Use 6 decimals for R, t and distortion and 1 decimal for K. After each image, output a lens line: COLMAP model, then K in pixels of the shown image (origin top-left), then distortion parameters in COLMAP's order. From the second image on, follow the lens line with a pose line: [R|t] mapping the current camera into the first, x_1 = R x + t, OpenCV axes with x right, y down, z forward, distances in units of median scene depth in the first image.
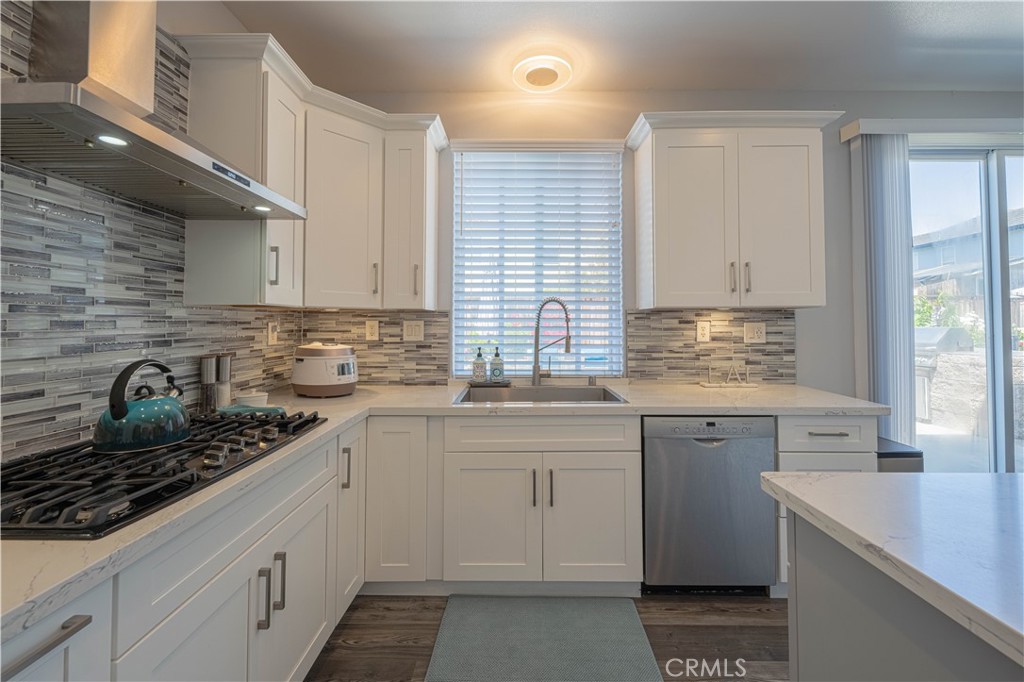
lens RADIAL K [[421.7, 0, 509.6], [0, 421.7, 307.6], [0, 0, 1]] dist [-0.001578, -0.000112]
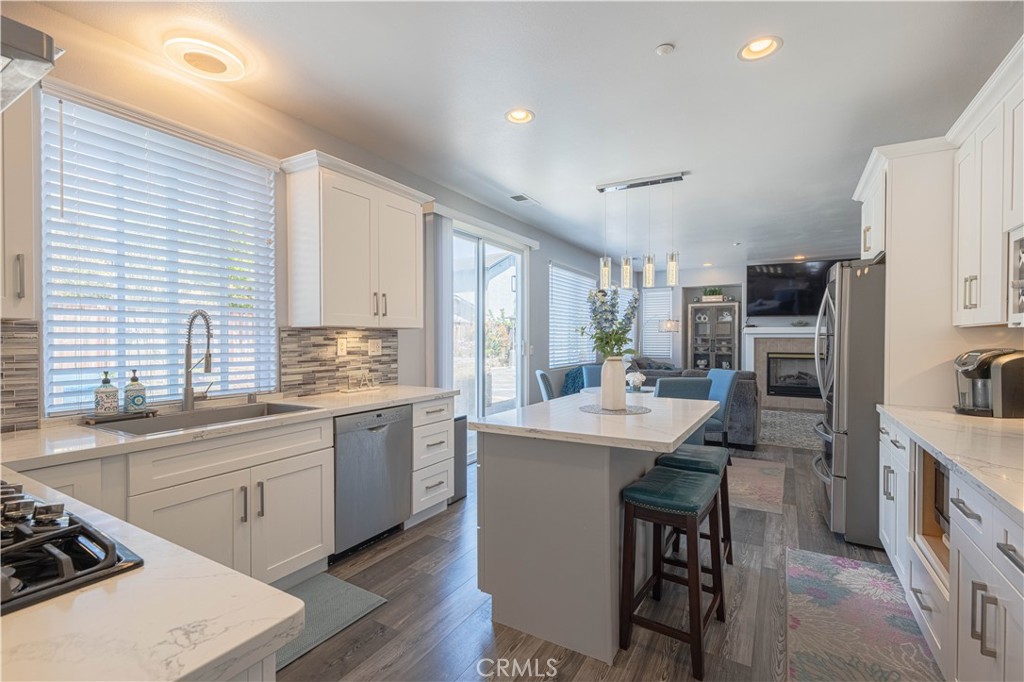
lens RADIAL K [[463.1, 0, 513.2], [0, 463.1, 343.6], [0, 0, 1]] dist [0.000173, -0.000083]
pose [[0.498783, -0.007800, 0.866692, -0.431838], [-0.031050, 0.999157, 0.026861, -0.002476], [-0.866171, -0.040309, 0.498120, -0.066567]]
